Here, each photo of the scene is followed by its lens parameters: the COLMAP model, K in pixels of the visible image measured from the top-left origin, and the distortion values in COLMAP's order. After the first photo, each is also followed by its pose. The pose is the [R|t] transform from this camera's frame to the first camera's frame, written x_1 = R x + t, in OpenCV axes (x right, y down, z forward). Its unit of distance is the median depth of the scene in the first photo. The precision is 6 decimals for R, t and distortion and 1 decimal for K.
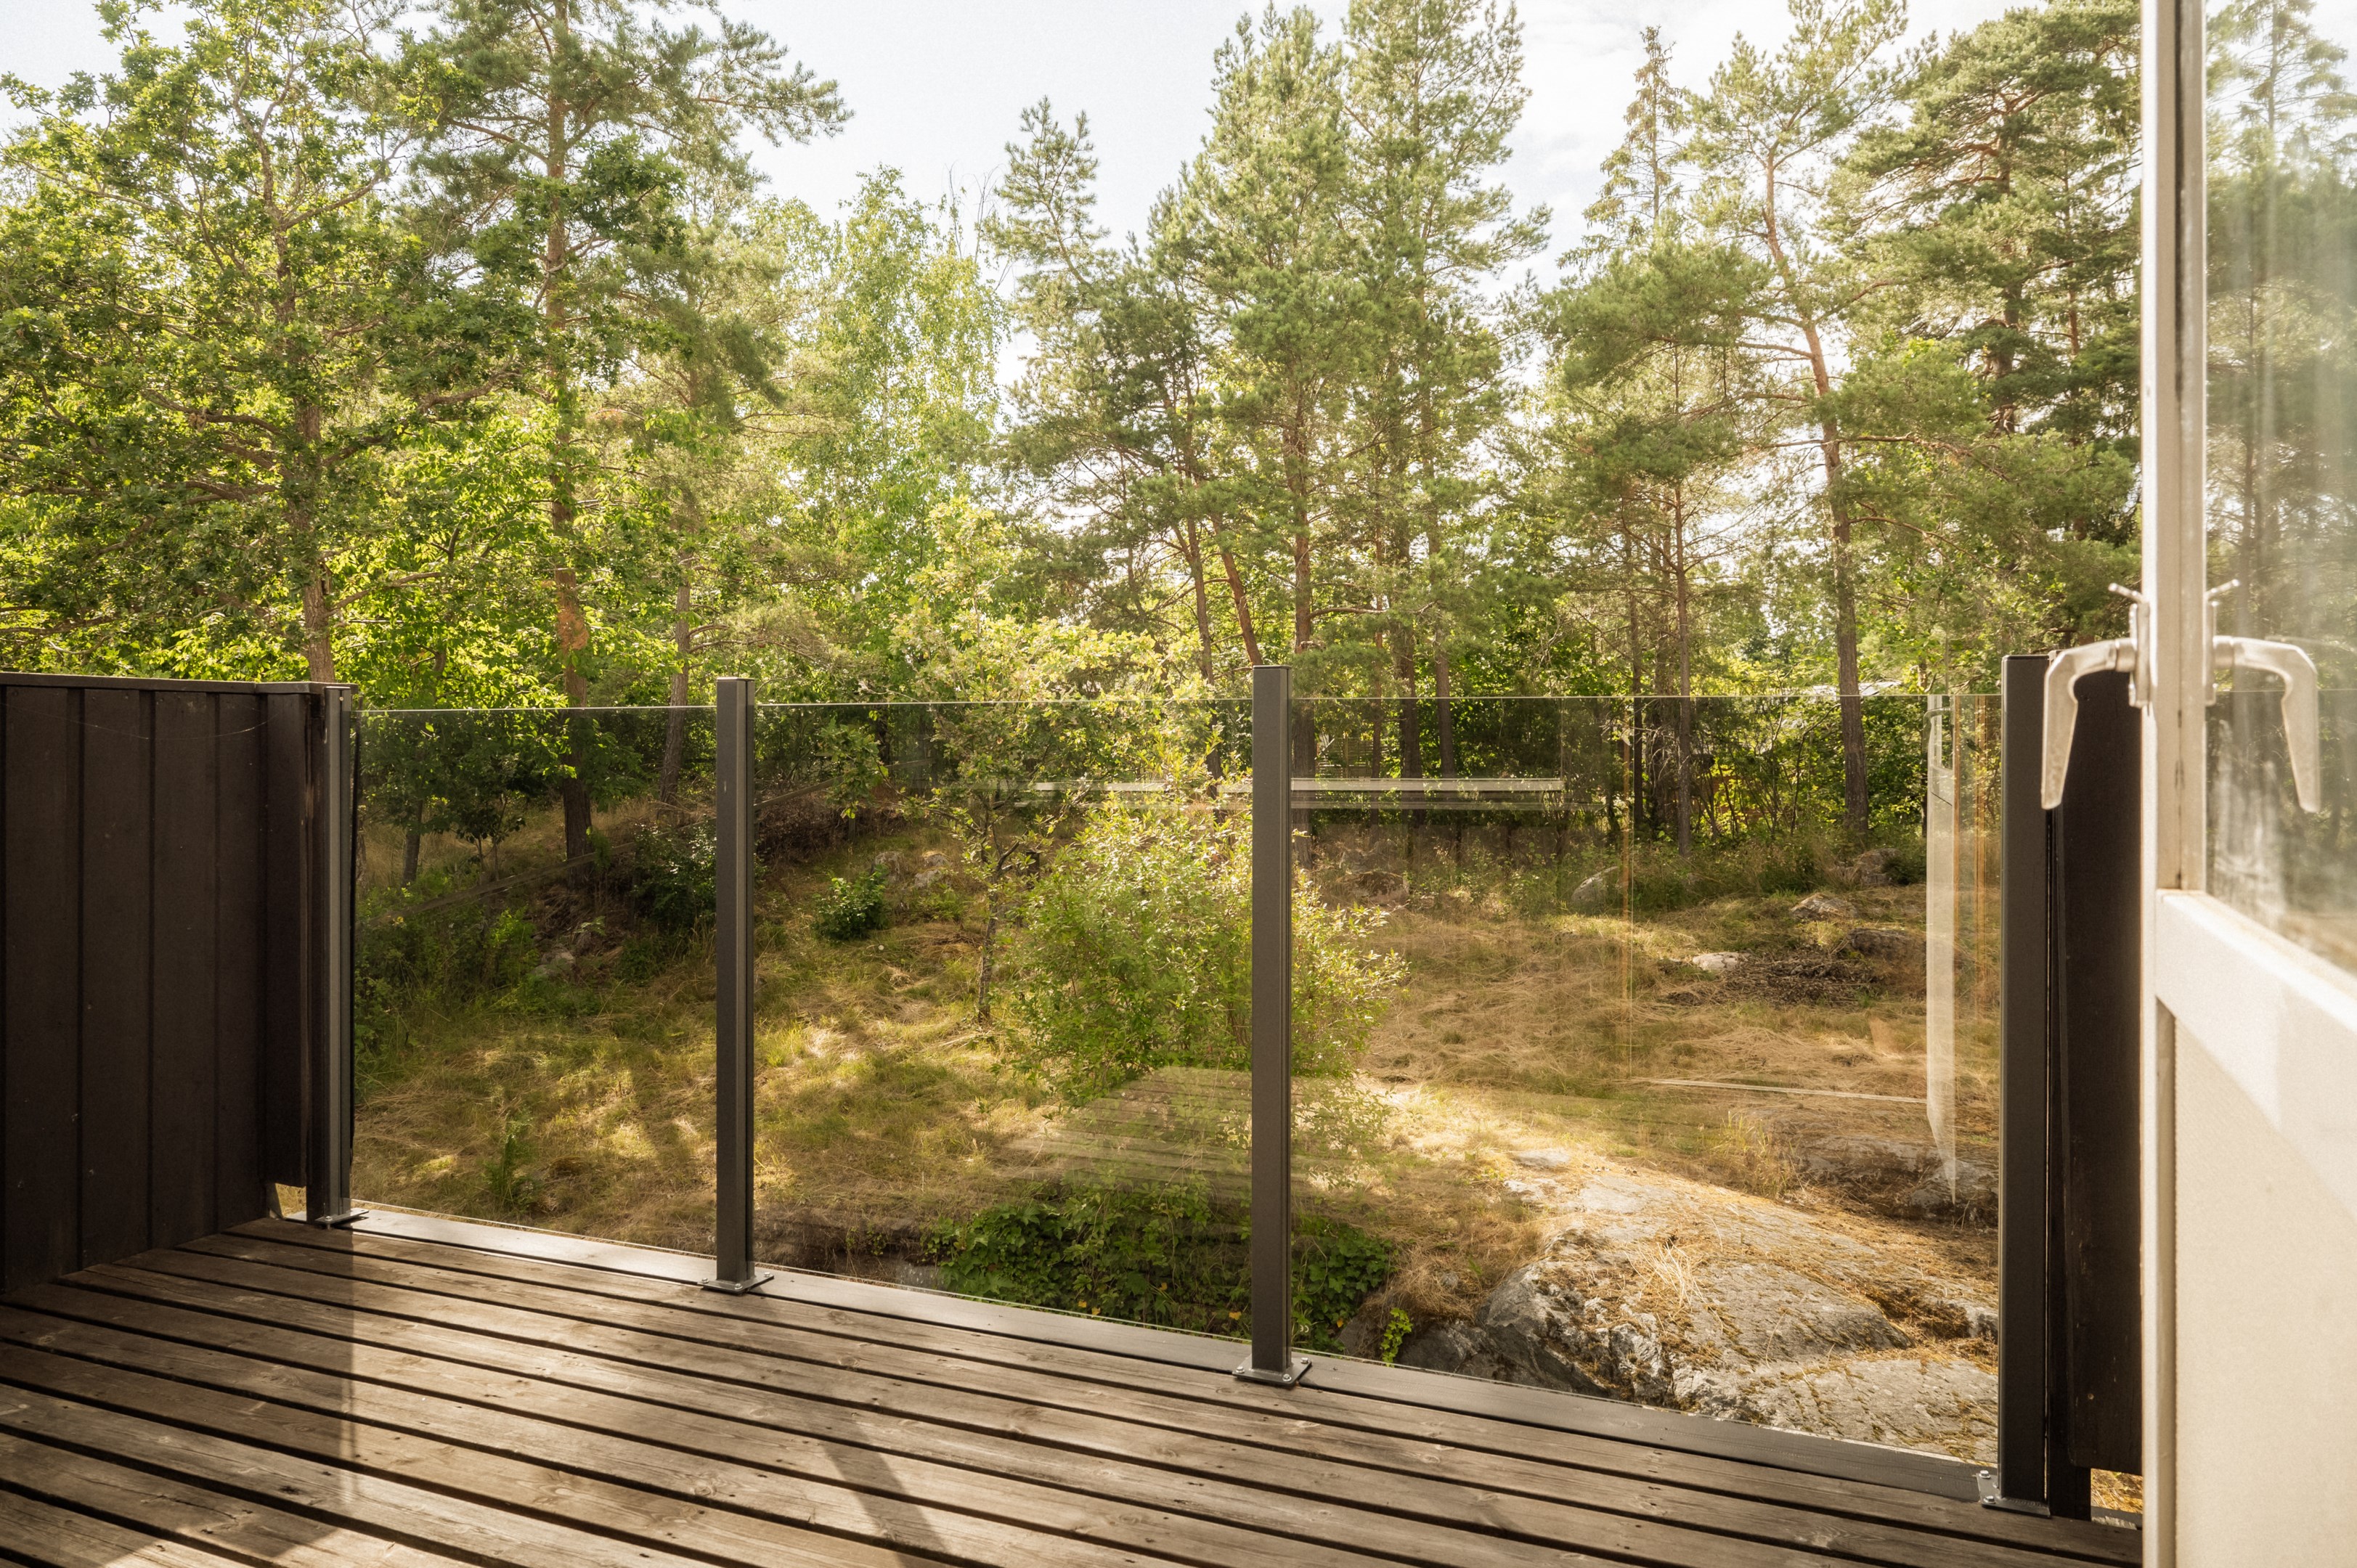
lens RADIAL K [[1619.9, 0, 1166.5], [0, 1619.9, 798.7], [0, 0, 1]] dist [0.004893, 0.004615]
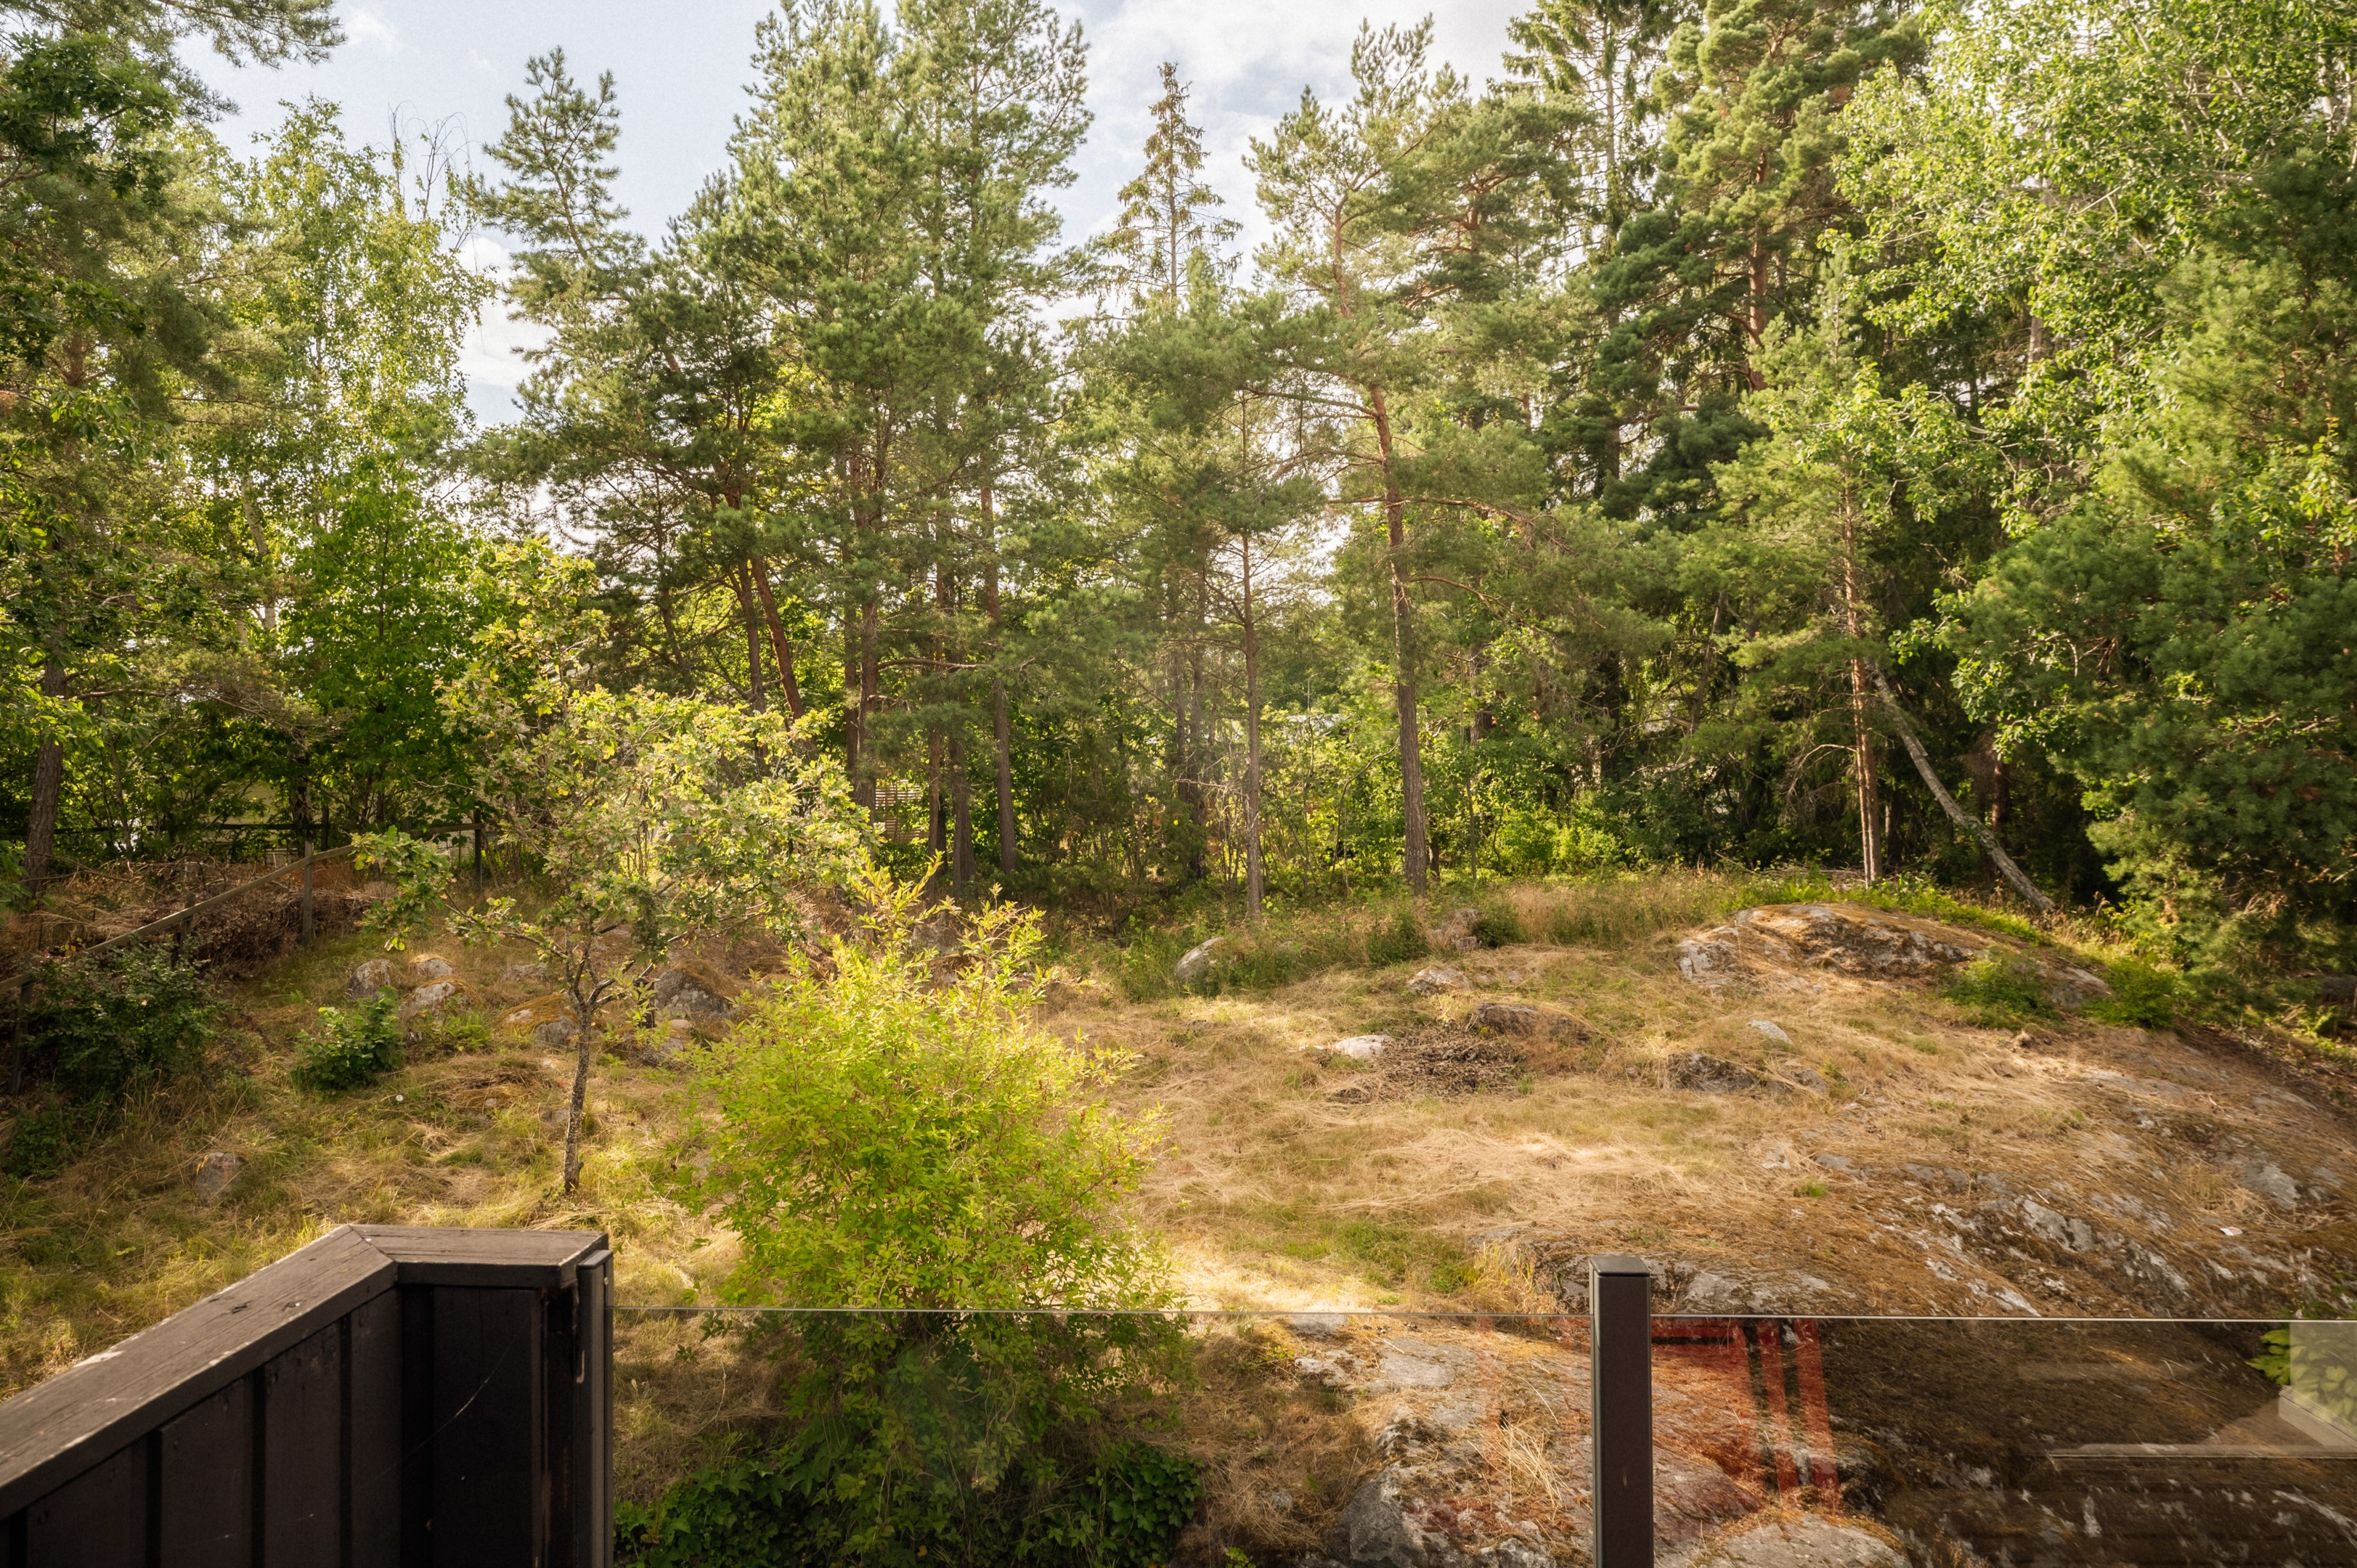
lens RADIAL K [[1690.6, 0, 1190.7], [0, 1690.6, 760.7], [0, 0, 1]] dist [0.002672, -0.002869]
pose [[0.933838, -0.004308, 0.357671, -0.084272], [0.015742, 0.999454, -0.029061, -0.031312], [-0.357351, 0.032769, 0.933395, 0.073488]]
